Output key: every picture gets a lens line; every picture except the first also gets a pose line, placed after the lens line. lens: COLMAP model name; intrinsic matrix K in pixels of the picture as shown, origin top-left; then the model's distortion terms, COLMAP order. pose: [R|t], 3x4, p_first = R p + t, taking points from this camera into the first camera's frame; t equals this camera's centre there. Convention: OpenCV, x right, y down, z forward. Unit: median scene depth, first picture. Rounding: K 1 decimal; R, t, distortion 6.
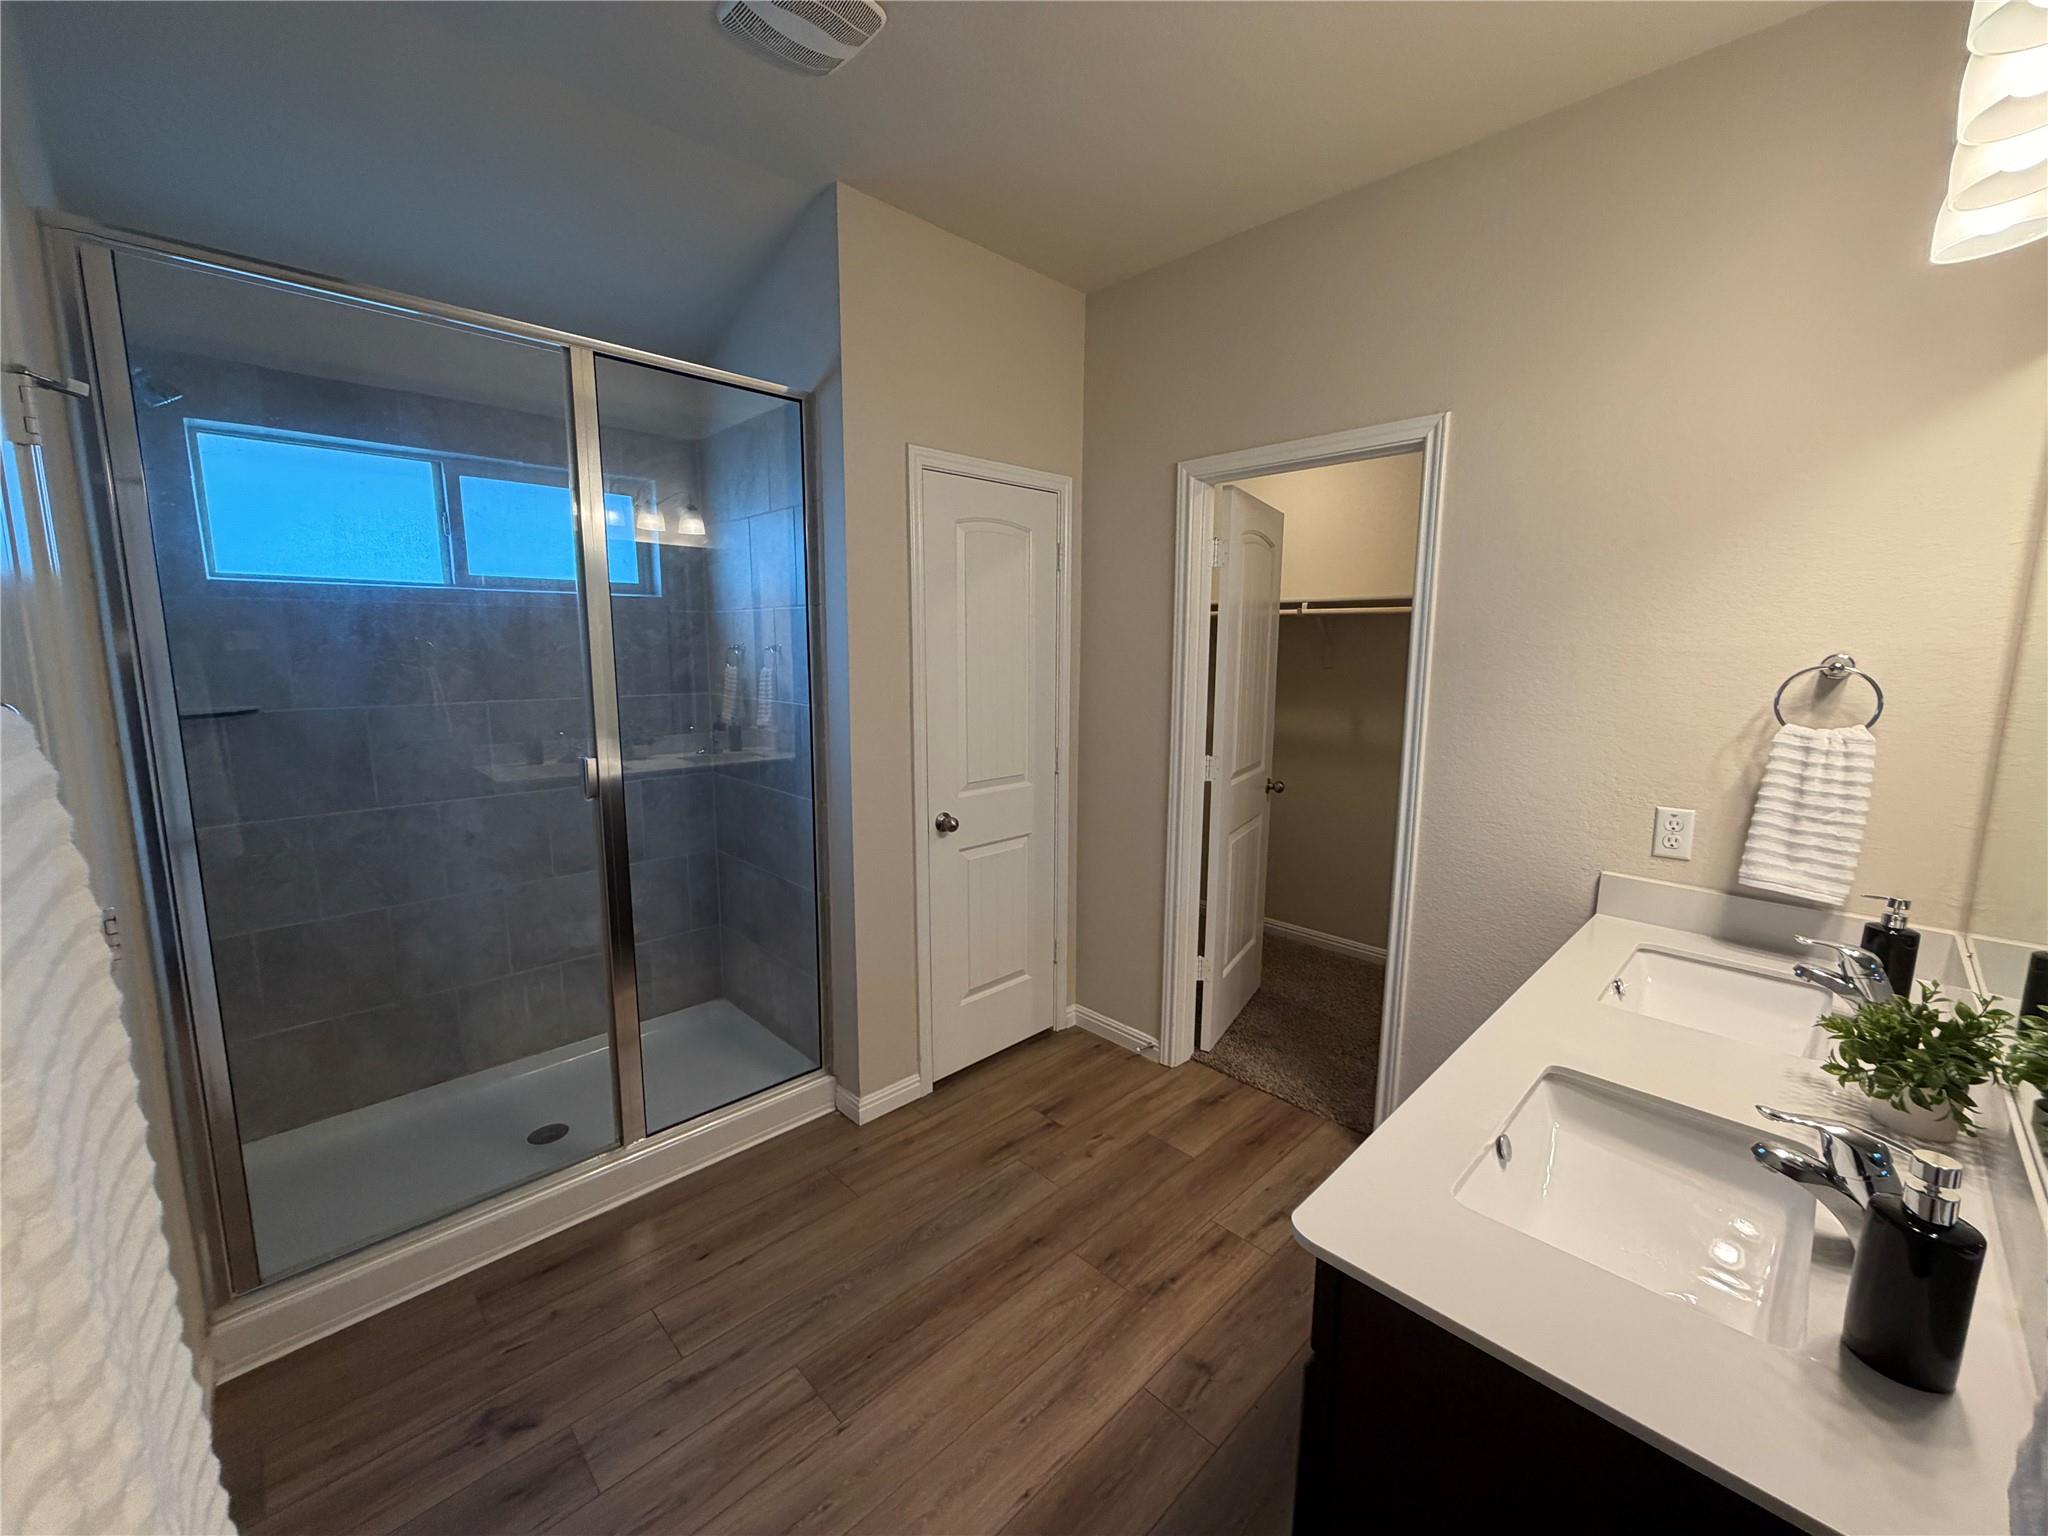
lens RADIAL K [[815.9, 0, 1016.4], [0, 815.9, 759.8], [0, 0, 1]] dist [0.002028, 0.000169]
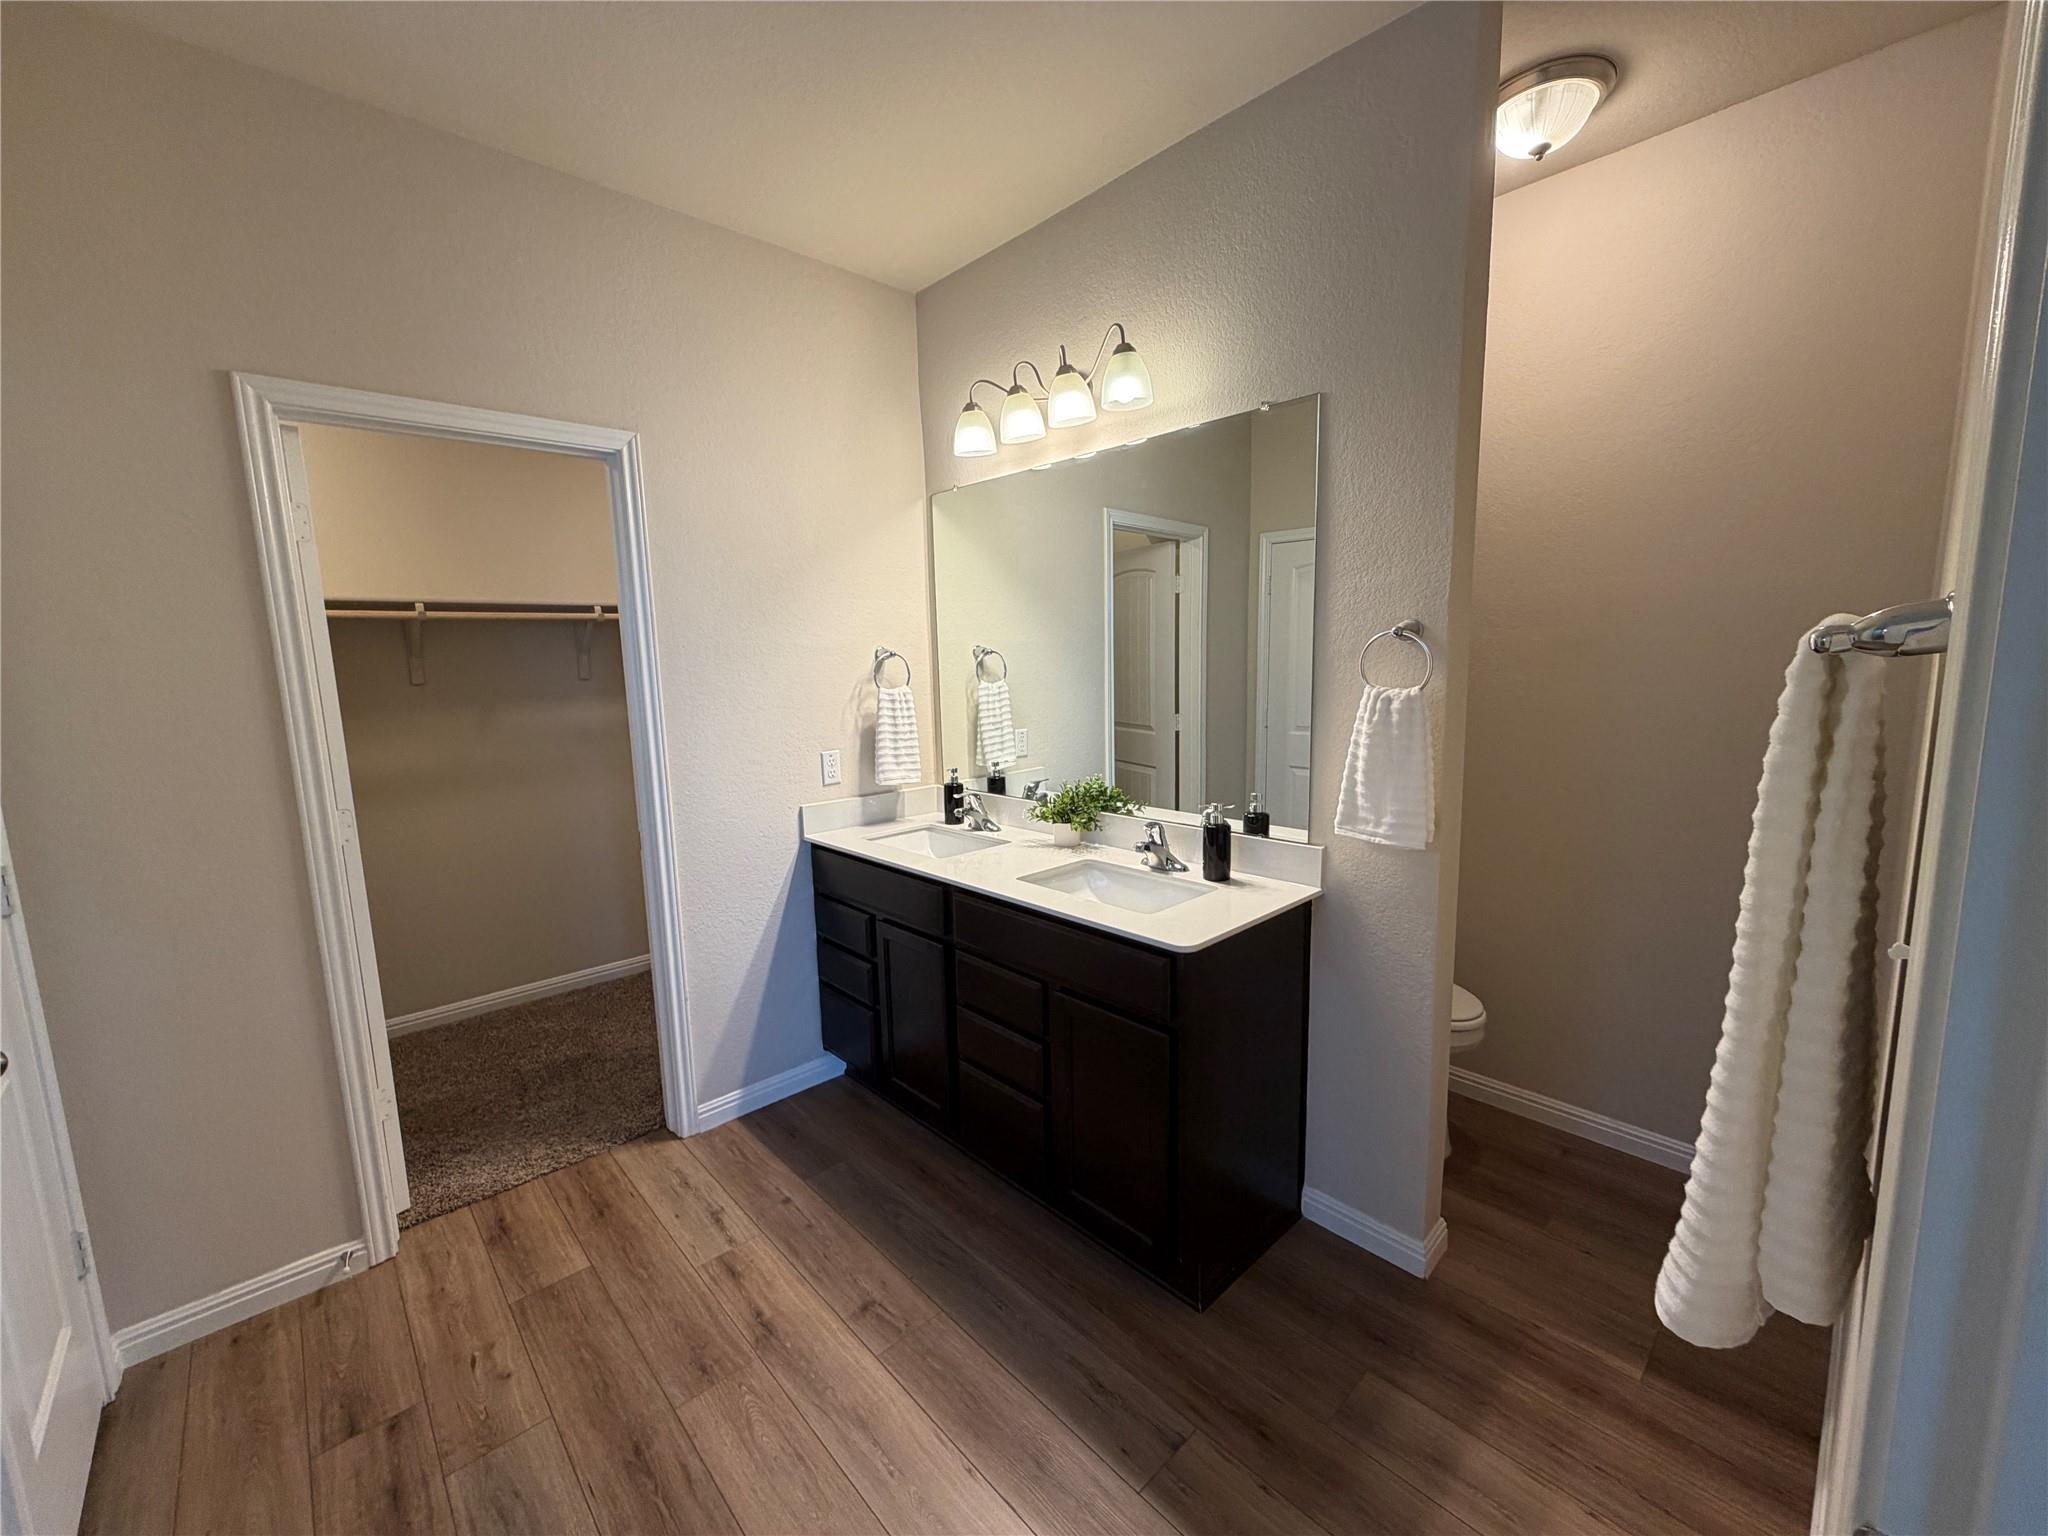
lens RADIAL K [[815.9, 0, 1016.4], [0, 815.9, 759.8], [0, 0, 1]] dist [0.002028, 0.000169]
pose [[0.022528, -0.140662, 0.989801, -0.648784], [0.165400, 0.976934, 0.135069, -0.068016], [-0.985969, 0.160670, 0.045274, 0.563989]]
